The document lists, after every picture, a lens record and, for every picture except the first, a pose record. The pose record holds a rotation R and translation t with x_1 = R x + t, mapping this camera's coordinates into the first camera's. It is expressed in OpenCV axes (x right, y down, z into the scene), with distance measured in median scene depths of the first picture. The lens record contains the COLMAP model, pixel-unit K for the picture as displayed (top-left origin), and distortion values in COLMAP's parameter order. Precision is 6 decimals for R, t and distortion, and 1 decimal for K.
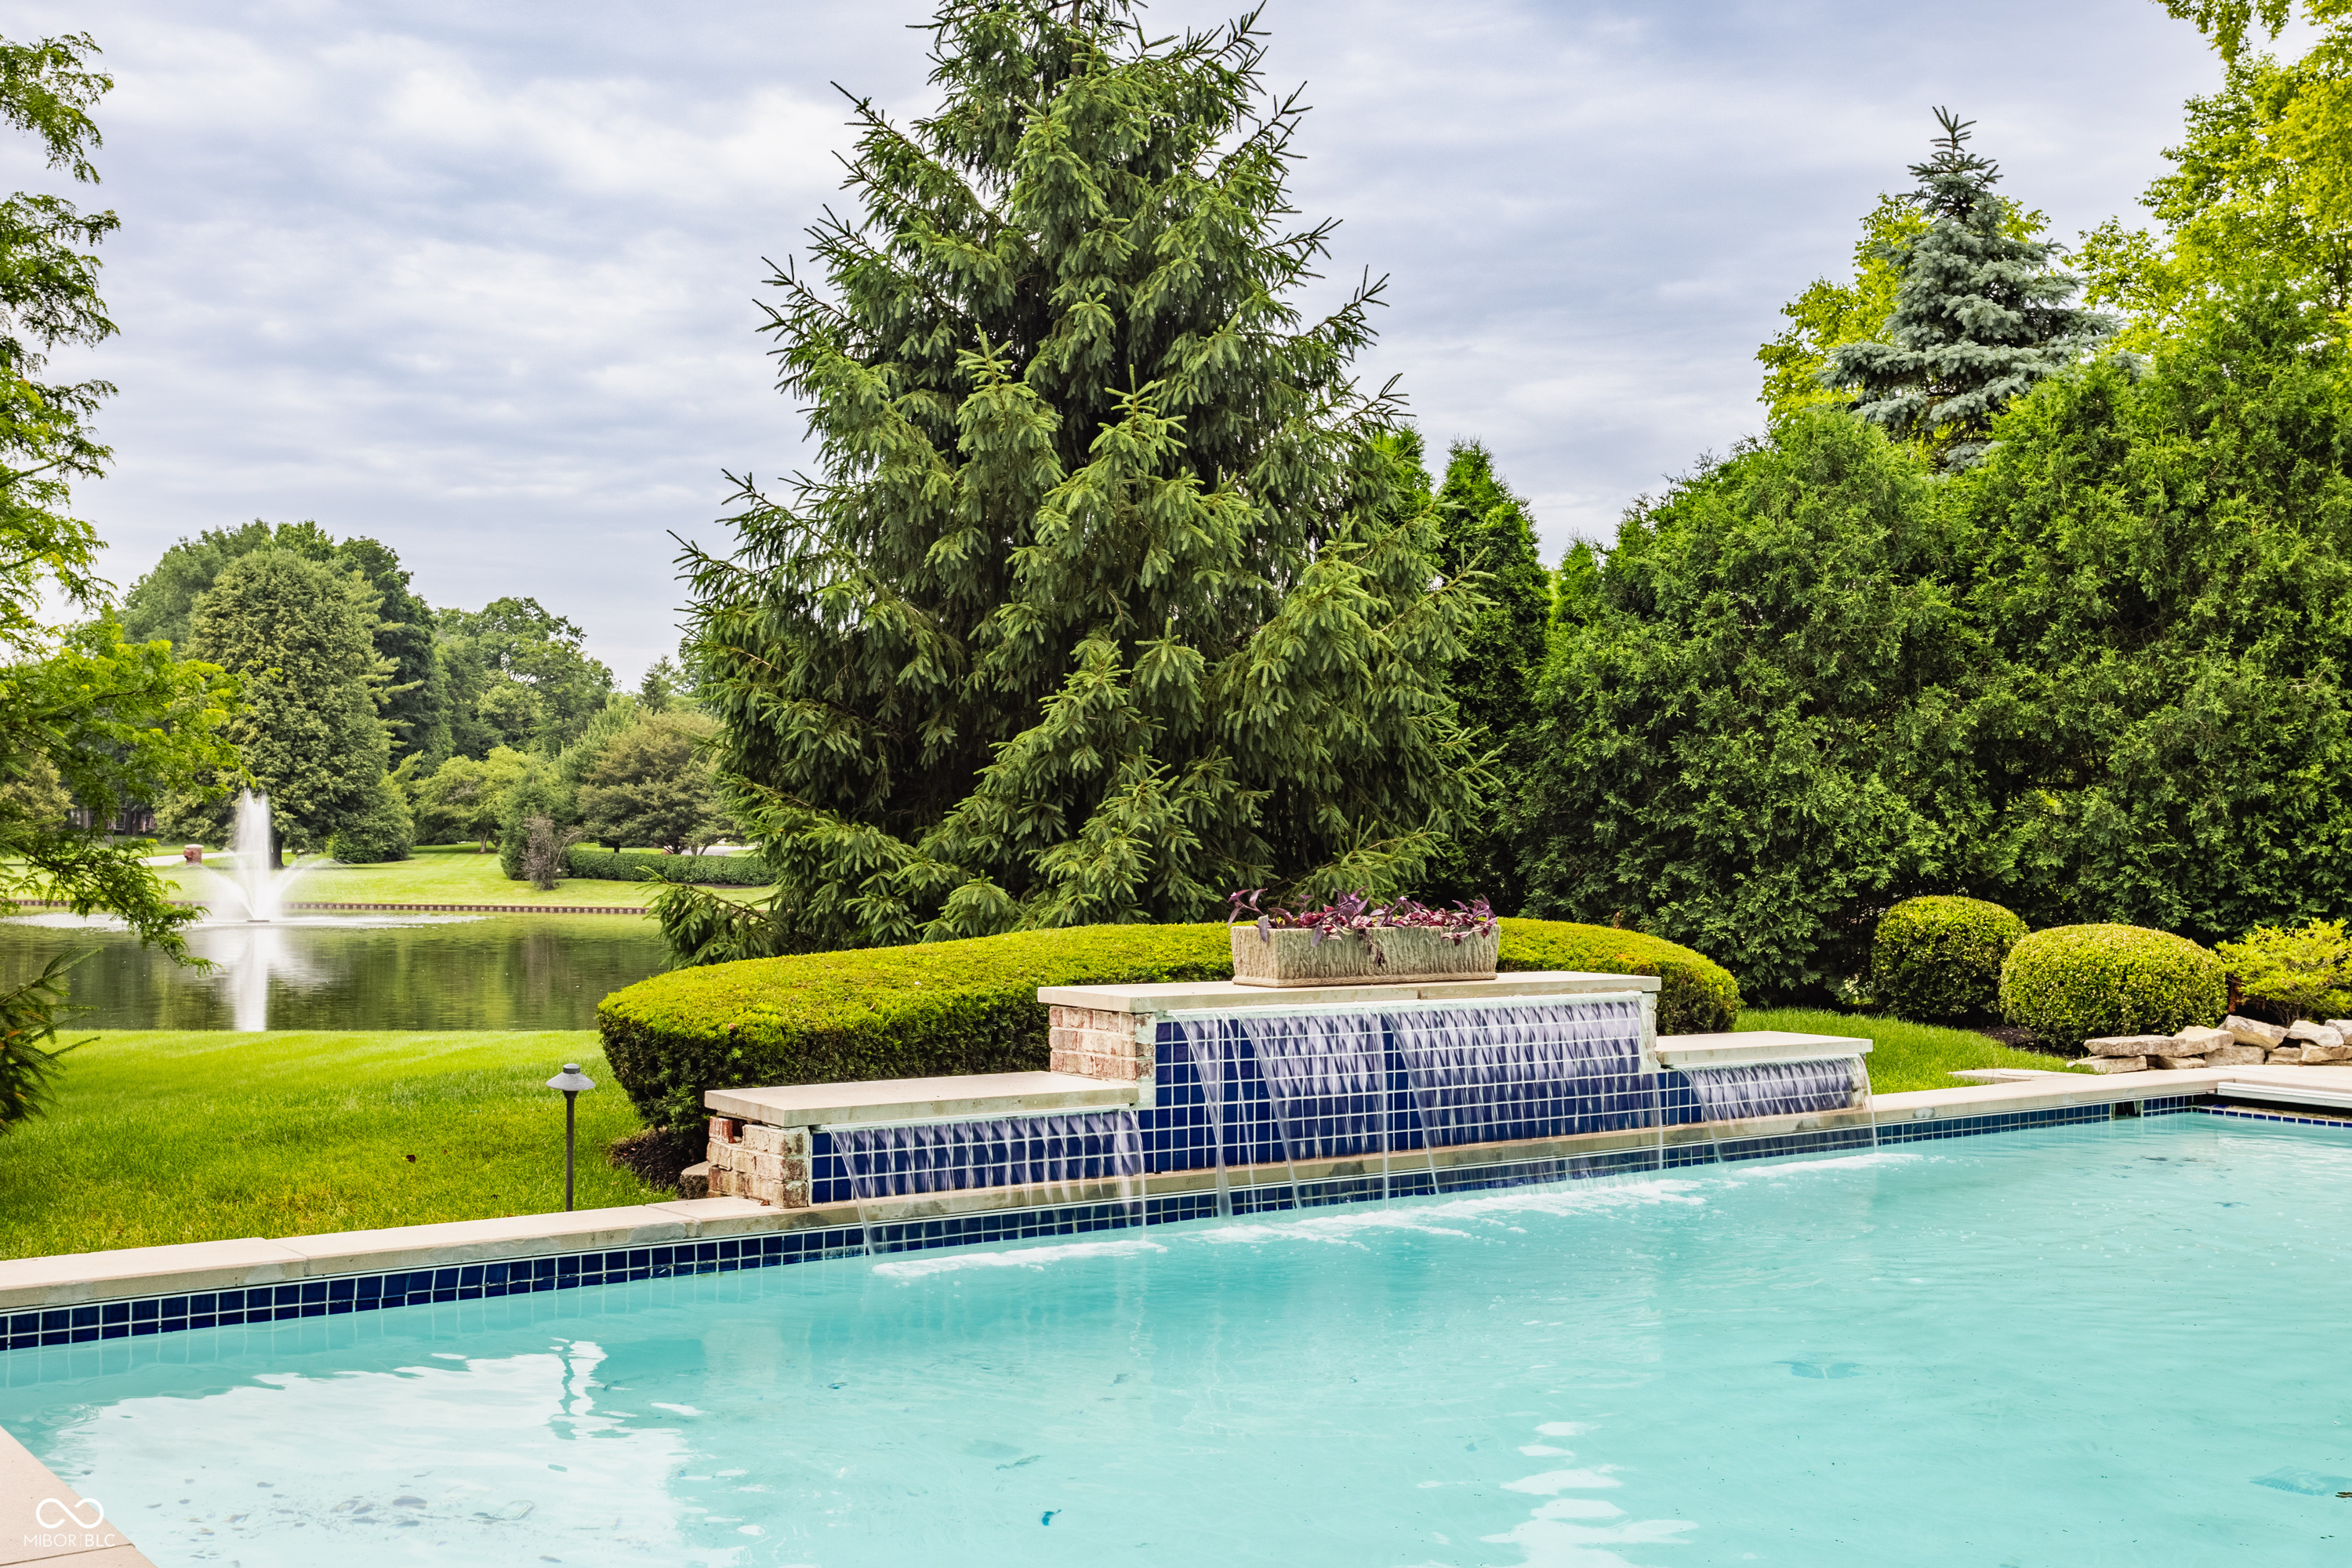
lens RADIAL K [[2518.3, 0, 1166.3], [0, 2518.3, 782.6], [0, 0, 1]] dist [0.020490, 0.000000]
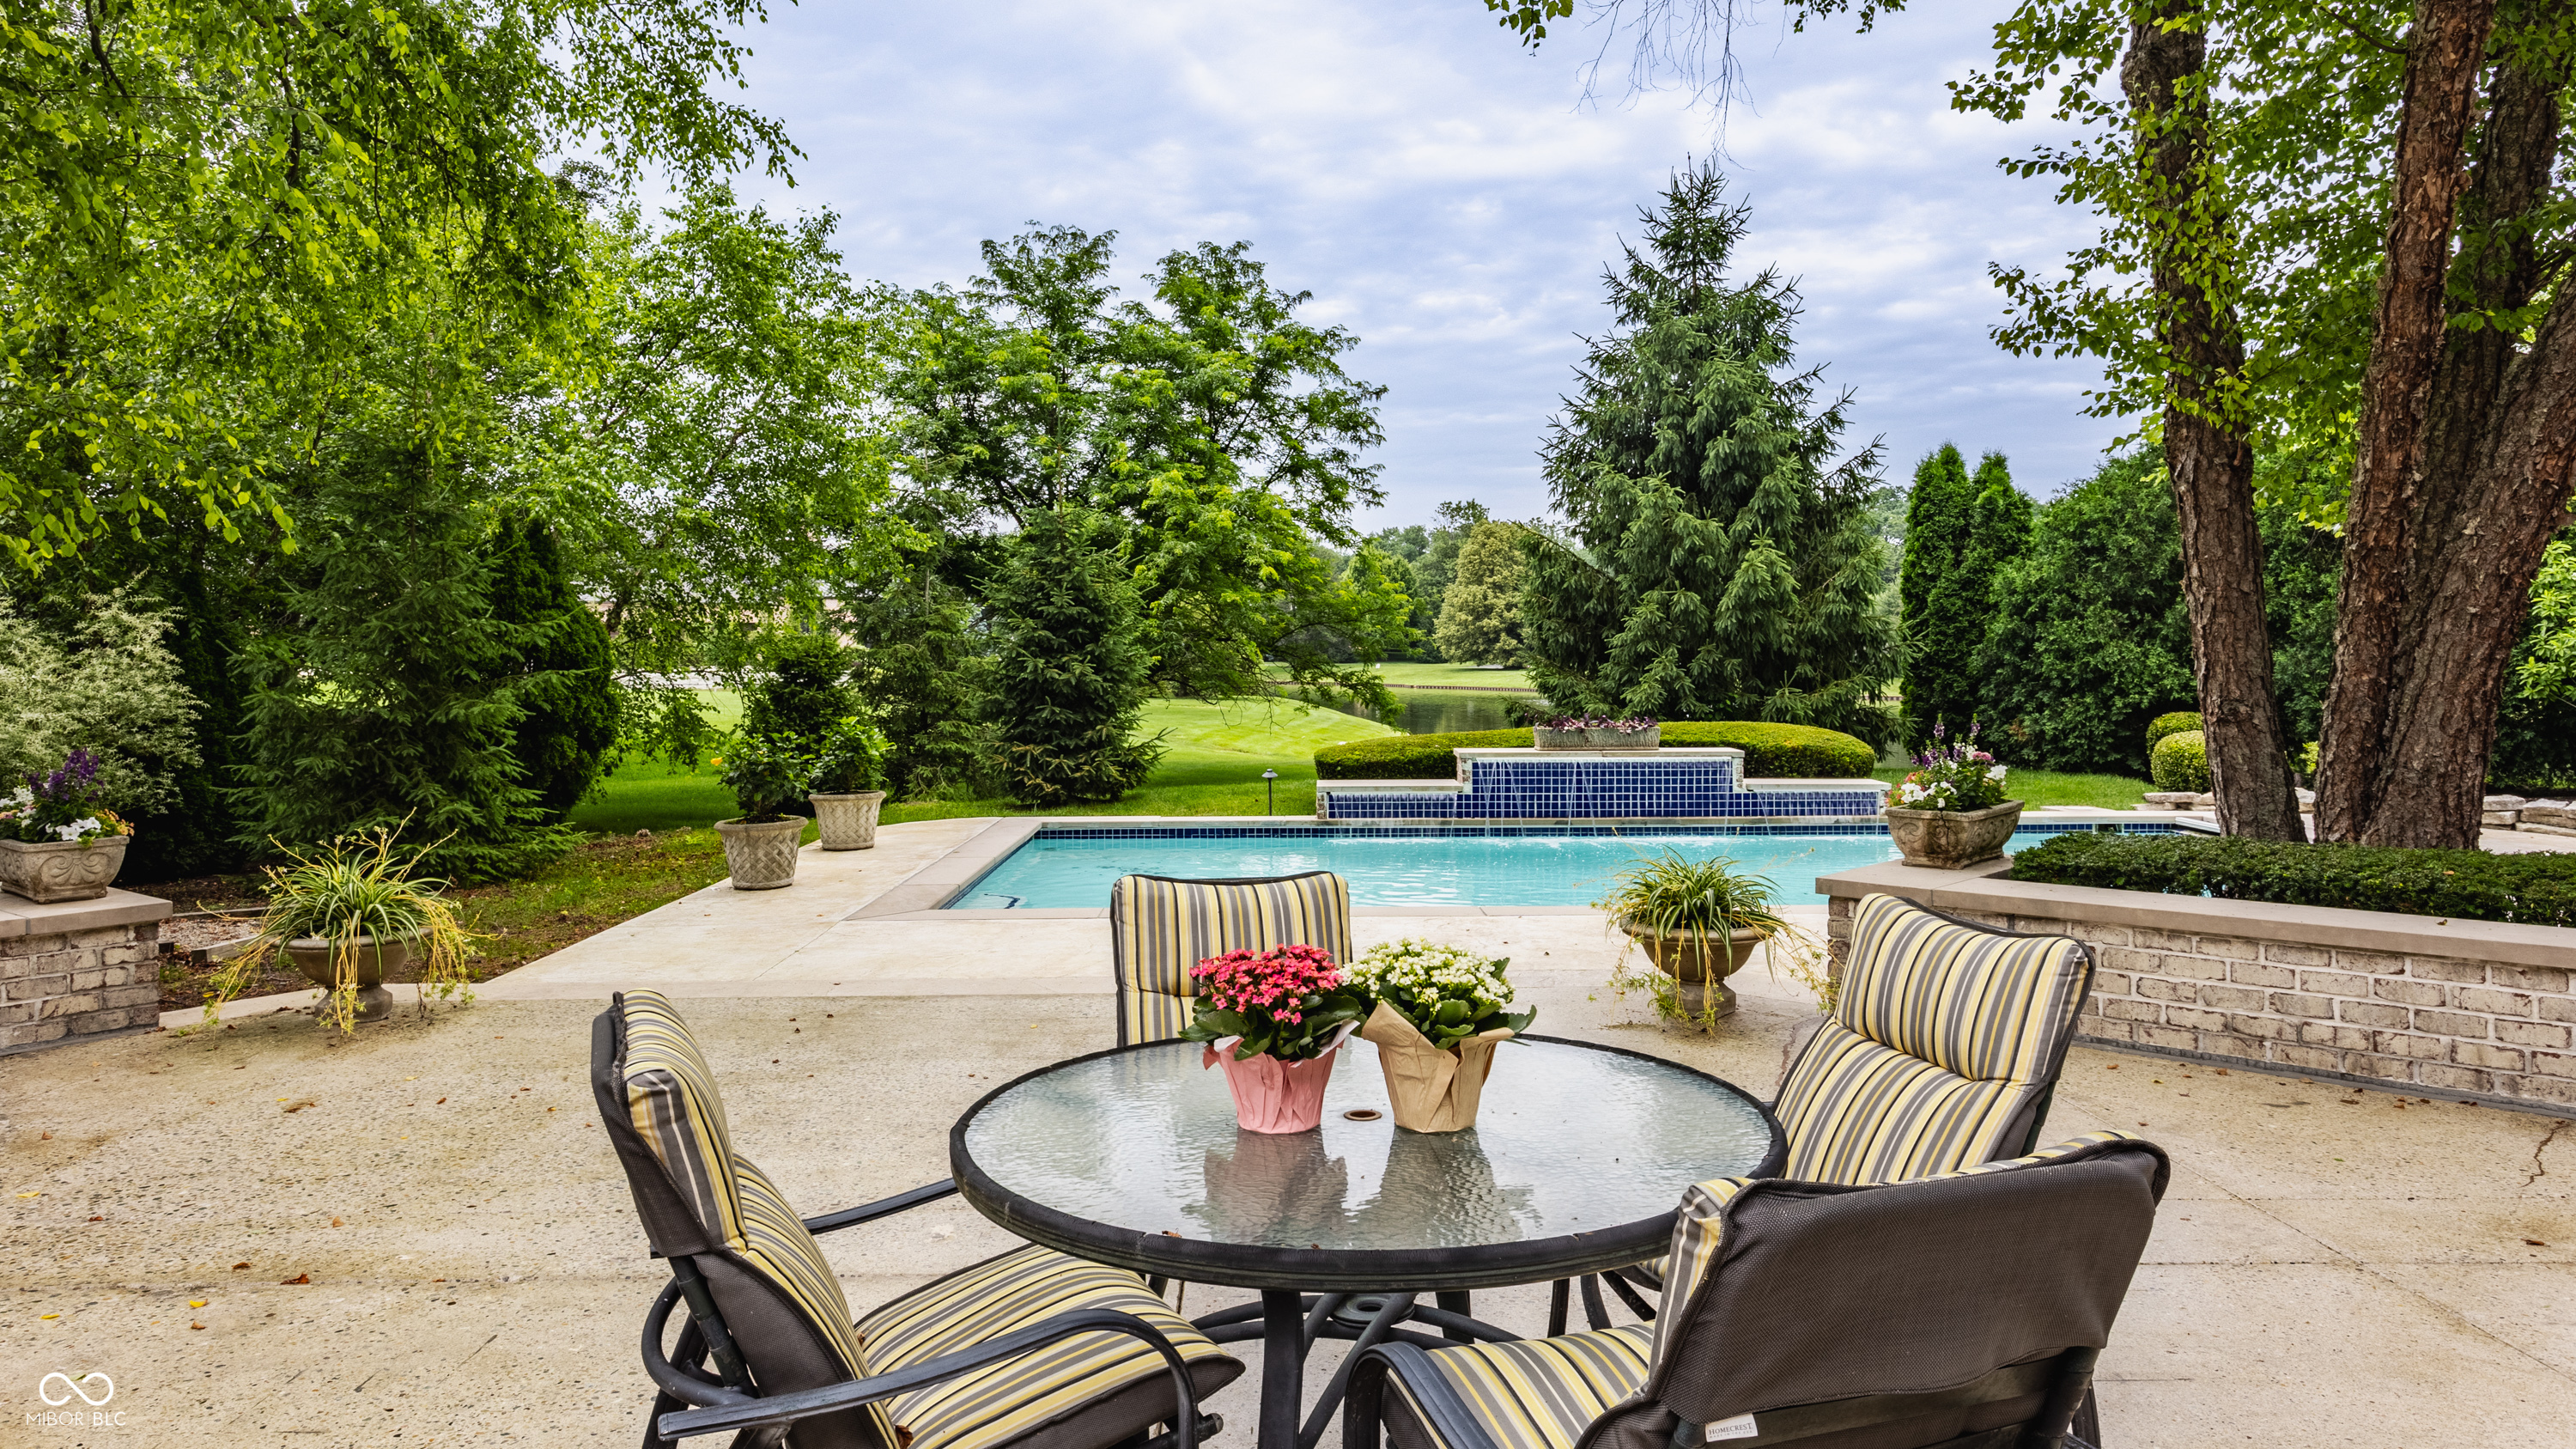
lens RADIAL K [[1693.7, 0, 1238.0], [0, 1693.7, 652.9], [0, 0, 1]] dist [0.003612, -0.000306]
pose [[0.790963, -0.008882, -0.611800, 0.491510], [0.026133, 0.999473, 0.019275, -0.034475], [0.611306, -0.031234, 0.790778, -0.315154]]
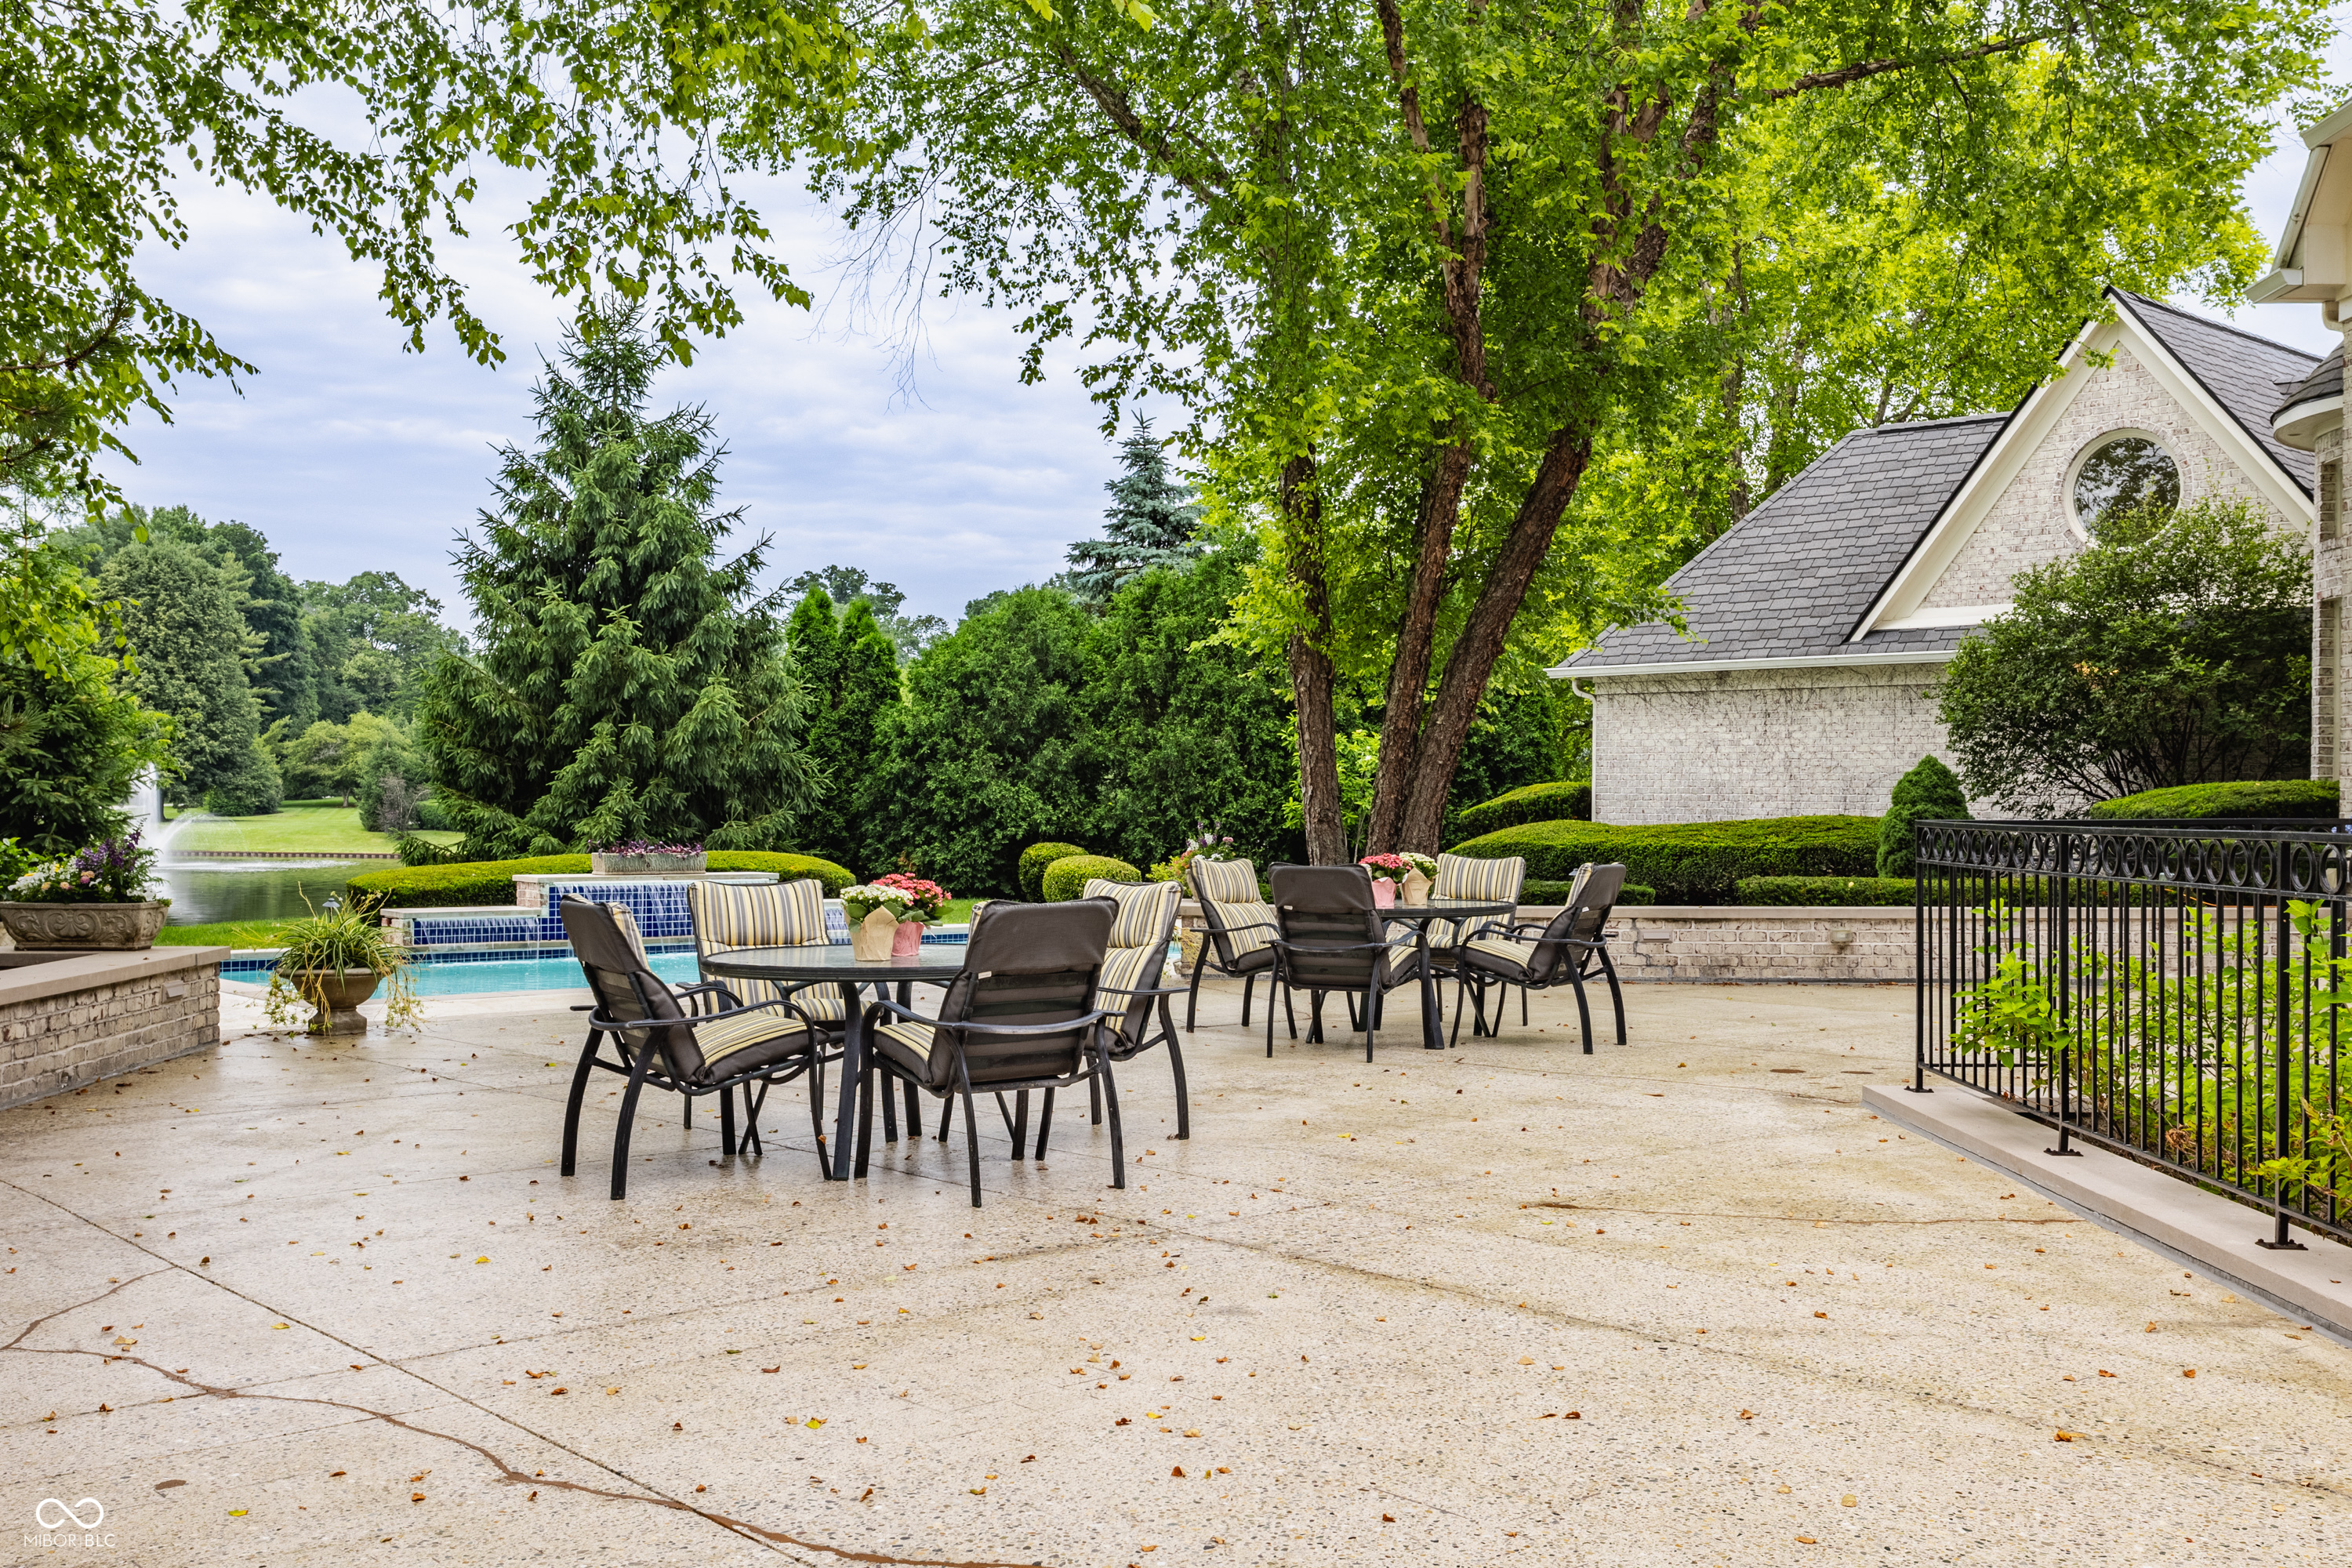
lens RADIAL K [[2484.5, 0, 1180.1], [0, 2484.5, 783.5], [0, 0, 1]] dist [0.038589, 0.000000]
pose [[0.998496, 0.001835, 0.054797, 0.293047], [-0.002914, 0.999803, 0.019619, -0.040607], [-0.054750, -0.019749, 0.998305, -0.966095]]
